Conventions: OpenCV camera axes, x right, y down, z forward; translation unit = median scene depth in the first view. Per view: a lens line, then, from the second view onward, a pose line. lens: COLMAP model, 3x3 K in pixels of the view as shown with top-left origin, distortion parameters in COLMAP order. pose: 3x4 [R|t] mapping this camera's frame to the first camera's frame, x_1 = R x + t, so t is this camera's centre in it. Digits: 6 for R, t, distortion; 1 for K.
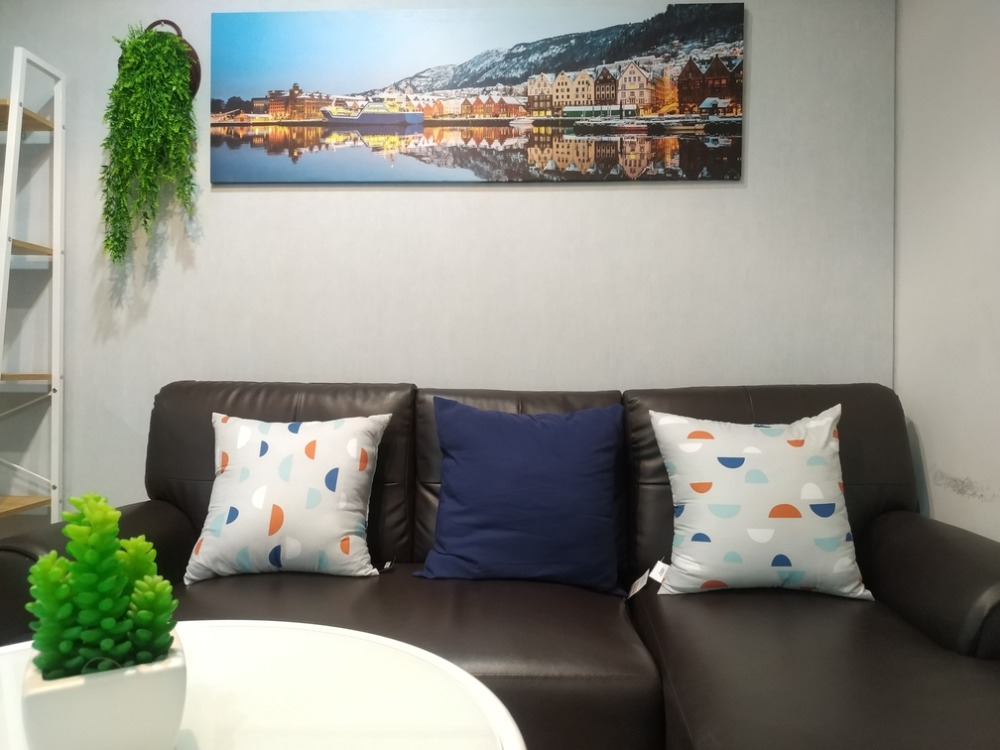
lens RADIAL K [[701.1, 0, 503.2], [0, 701.1, 377.0], [0, 0, 1]] dist [0.012415, -0.026487]
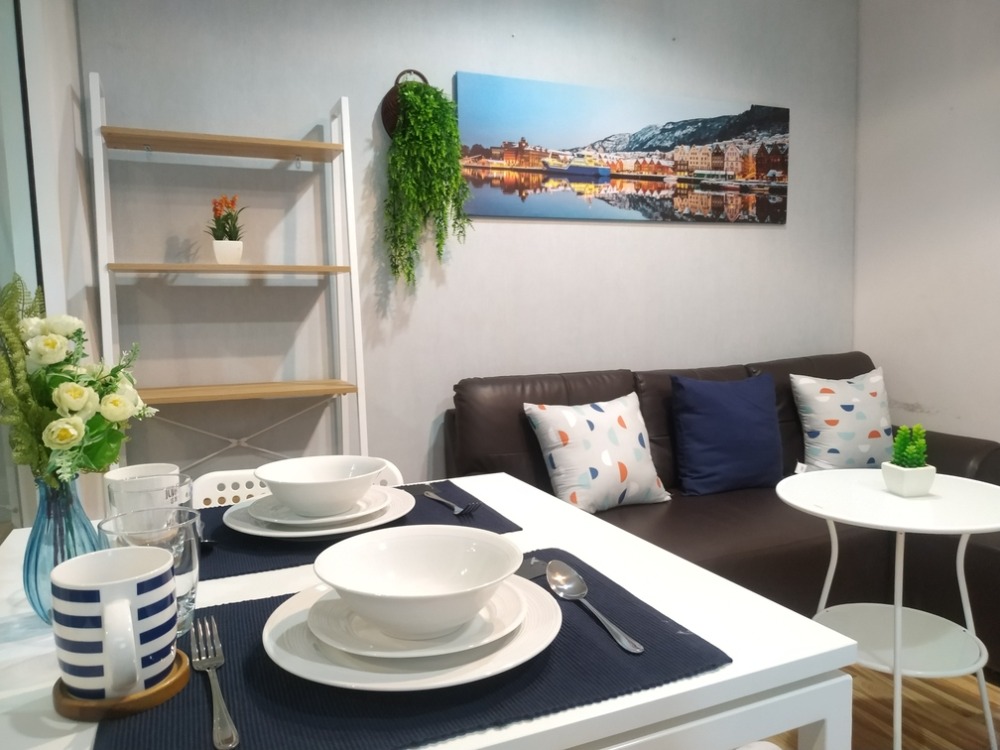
lens RADIAL K [[701.1, 0, 498.6], [0, 701.1, 374.3], [0, 0, 1]] dist [0.012415, -0.026487]
pose [[0.902778, -0.068009, 0.424697, -0.913333], [0.034996, 0.995760, 0.085068, -0.103594], [-0.428682, -0.061935, 0.901330, -0.151007]]
